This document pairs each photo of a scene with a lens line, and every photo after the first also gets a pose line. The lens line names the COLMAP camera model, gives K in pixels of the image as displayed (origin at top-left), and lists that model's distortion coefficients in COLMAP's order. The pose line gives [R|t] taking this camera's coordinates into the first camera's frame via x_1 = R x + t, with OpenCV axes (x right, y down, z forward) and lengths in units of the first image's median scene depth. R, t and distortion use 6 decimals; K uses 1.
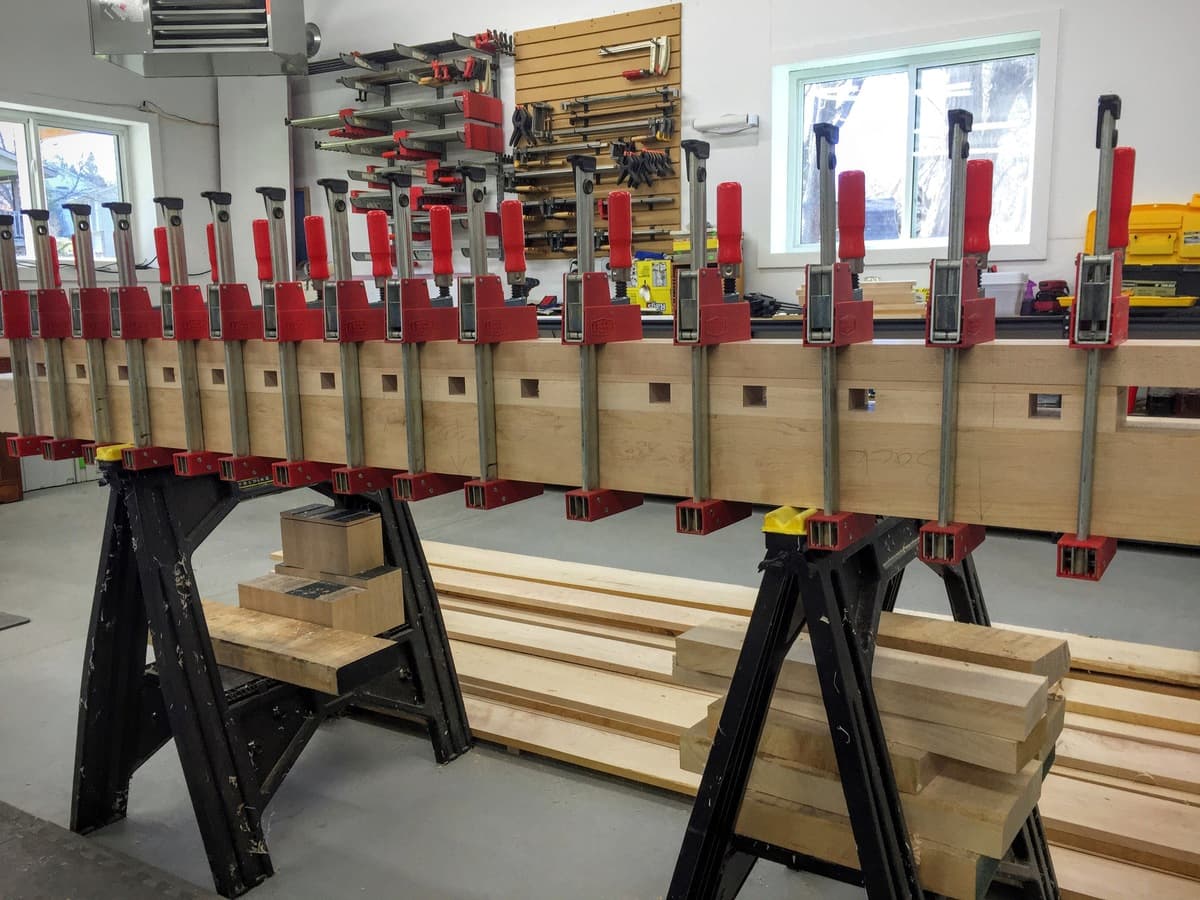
lens RADIAL K [[1040.0, 0, 601.2], [0, 1040.0, 453.5], [0, 0, 1]] dist [0.013714, -0.015602]
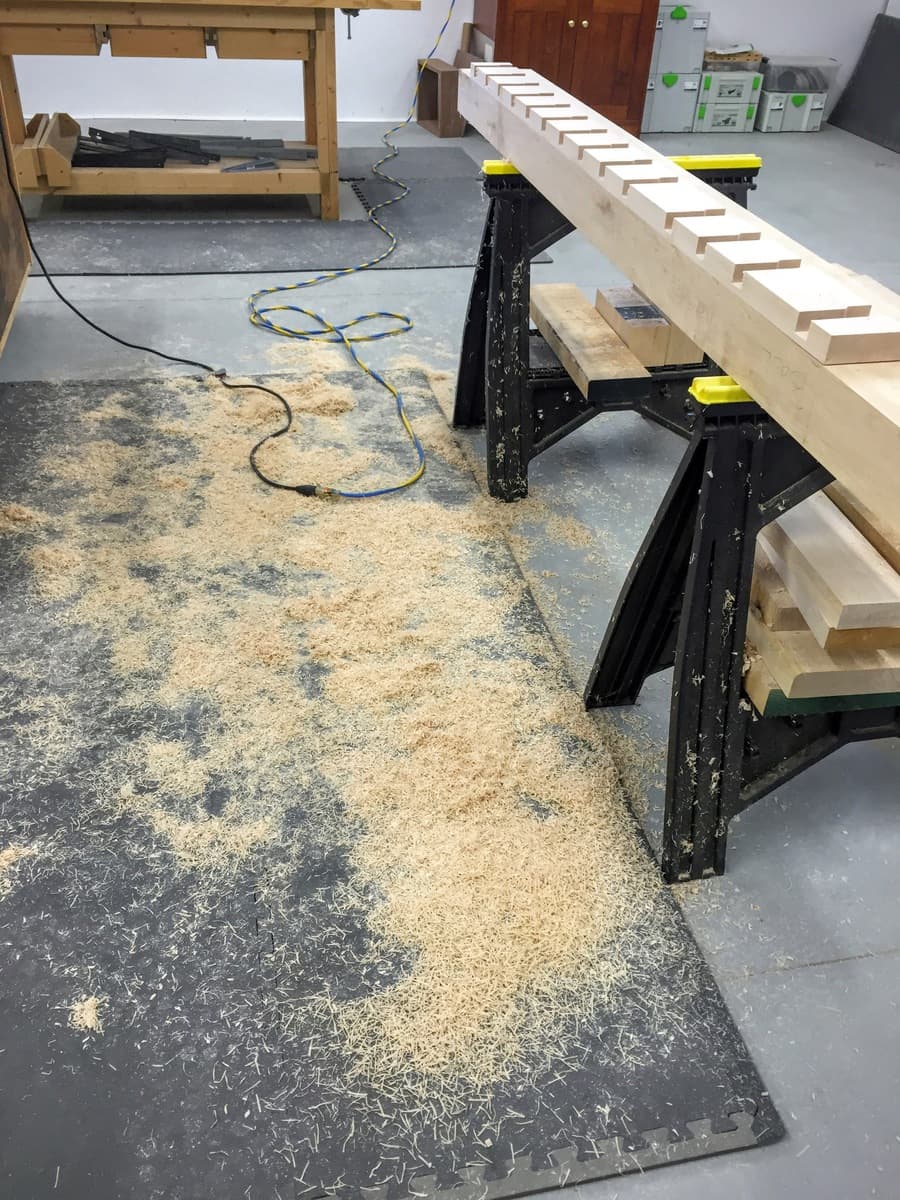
lens RADIAL K [[1040.0, 0, 446.8], [0, 1040.0, 595.9], [0, 0, 1]] dist [0.013714, -0.015602]
pose [[0.689334, 0.454814, -0.563881, 0.451314], [-0.161701, 0.855325, 0.492211, -0.164168], [0.706167, -0.248118, 0.663149, -0.054504]]
